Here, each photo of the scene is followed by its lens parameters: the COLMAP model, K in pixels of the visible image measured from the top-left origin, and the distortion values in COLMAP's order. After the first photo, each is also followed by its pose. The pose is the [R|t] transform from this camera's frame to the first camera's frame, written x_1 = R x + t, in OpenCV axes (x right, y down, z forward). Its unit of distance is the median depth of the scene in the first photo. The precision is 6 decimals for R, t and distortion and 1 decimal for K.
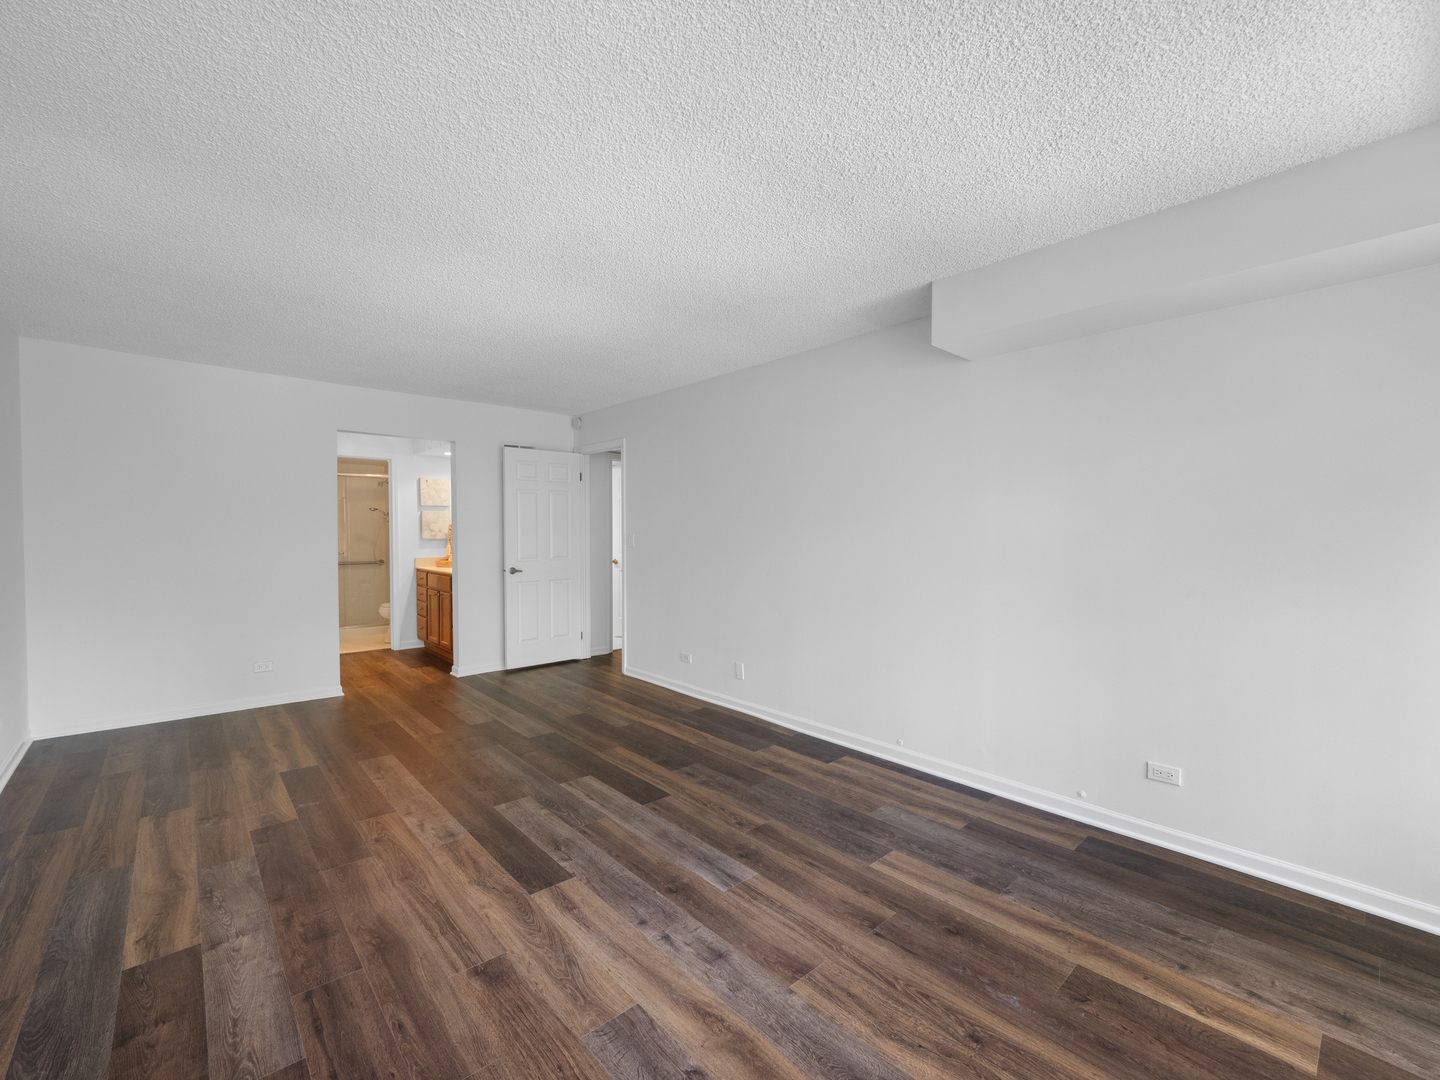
lens RADIAL K [[609.8, 0, 720.2], [0, 609.8, 535.8], [0, 0, 1]] dist [-0.008095, -0.000335]
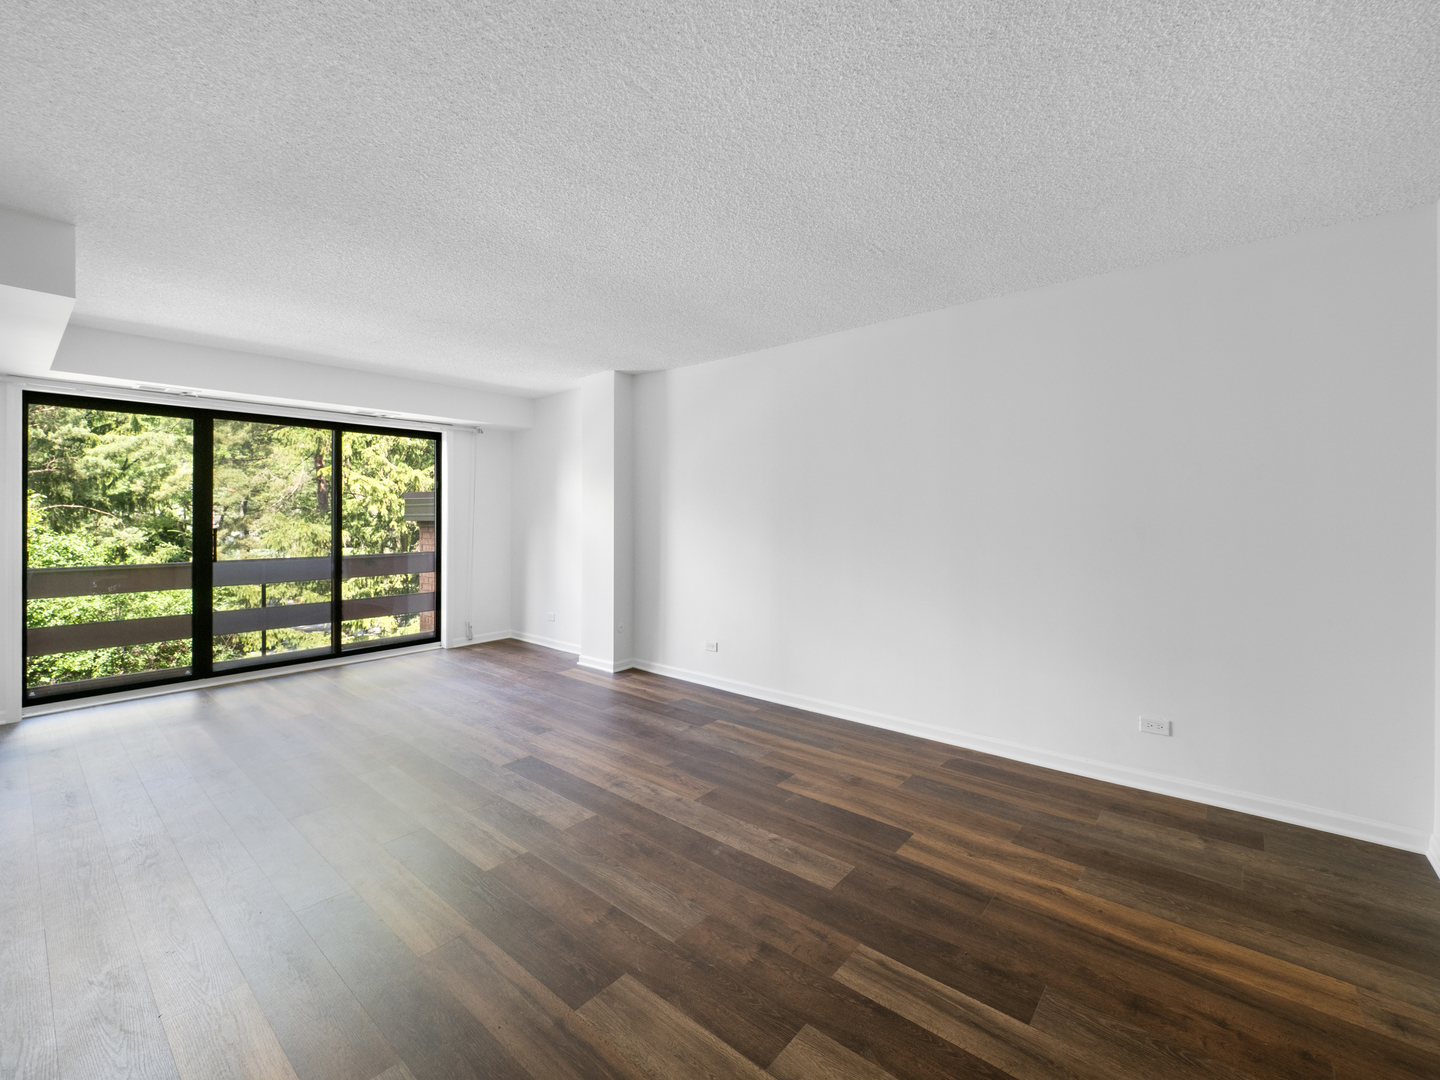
lens RADIAL K [[609.8, 0, 720.7], [0, 609.8, 529.6], [0, 0, 1]] dist [-0.008095, -0.000335]
pose [[-0.990275, 0.000085, -0.139121, -0.496726], [-0.004528, 0.999450, 0.032847, -0.017093], [0.139047, 0.033158, -0.989730, 2.220643]]
